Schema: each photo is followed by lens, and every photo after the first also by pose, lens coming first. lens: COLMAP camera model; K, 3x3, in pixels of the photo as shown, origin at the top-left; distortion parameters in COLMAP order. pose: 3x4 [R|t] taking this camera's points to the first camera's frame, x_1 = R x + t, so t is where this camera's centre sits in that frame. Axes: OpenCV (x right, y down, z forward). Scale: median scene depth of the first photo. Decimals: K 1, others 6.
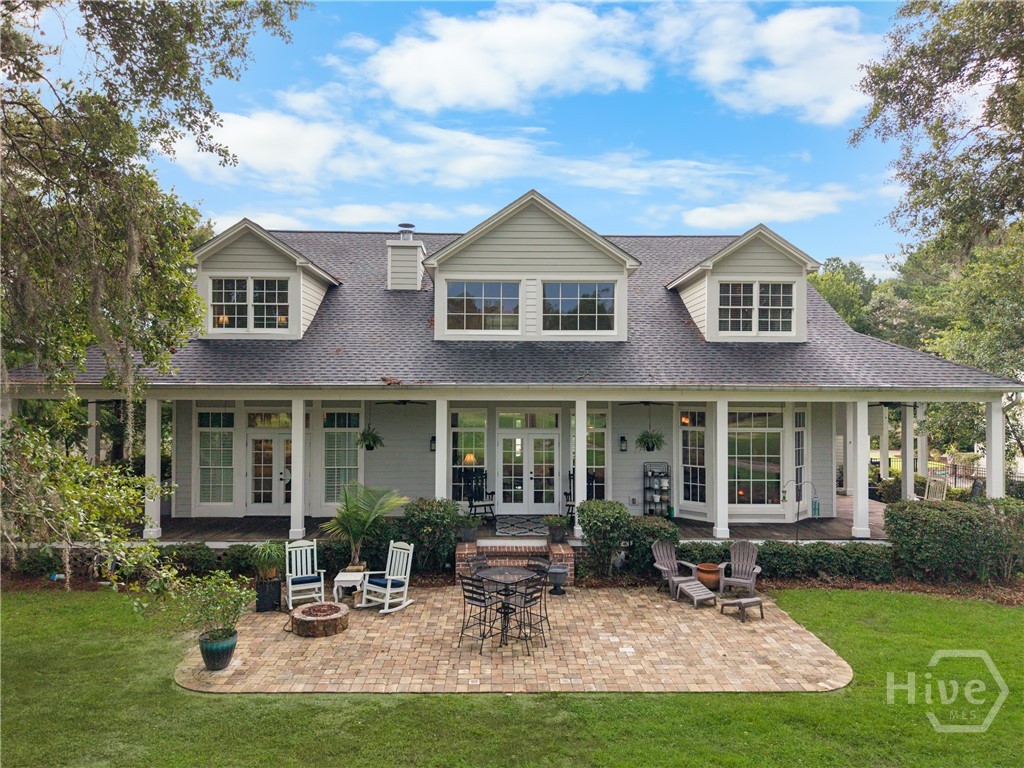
lens RADIAL K [[666.4, 0, 518.7], [0, 666.4, 380.0], [0, 0, 1]] dist [0.025052, -0.026903]
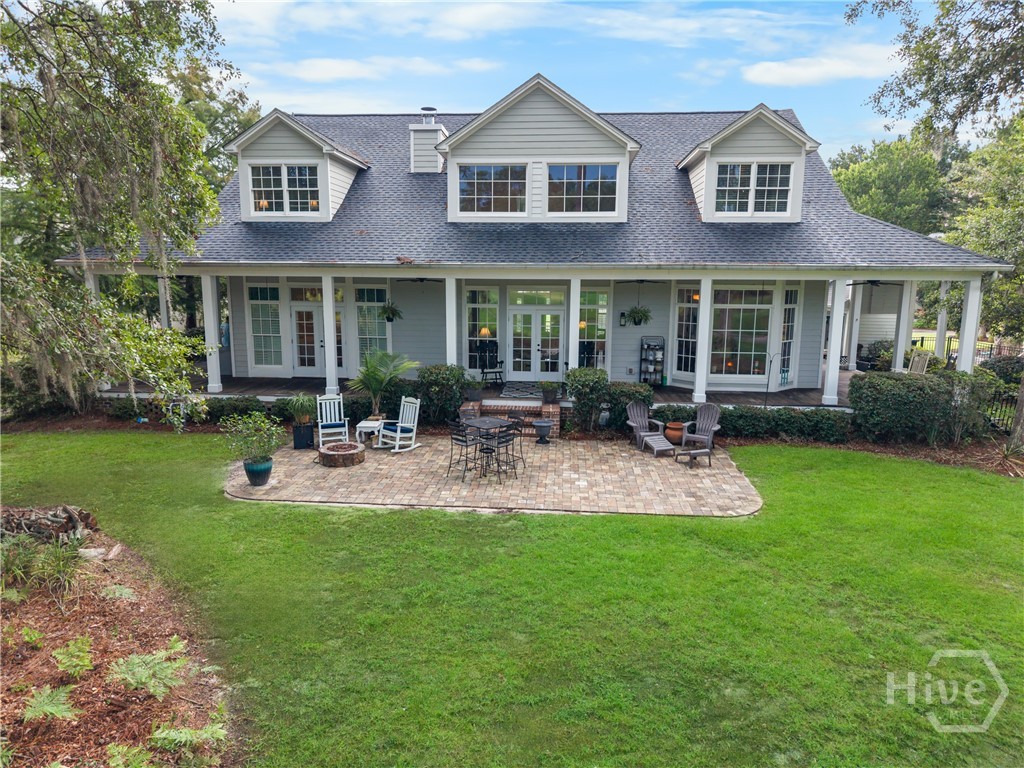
lens RADIAL K [[666.4, 0, 516.9], [0, 666.4, 374.9], [0, 0, 1]] dist [0.025052, -0.026903]
pose [[0.995326, 0.017437, -0.094980, 0.099822], [-0.000458, 0.984403, 0.175929, -0.005936], [0.096566, -0.175063, 0.979810, -0.113834]]
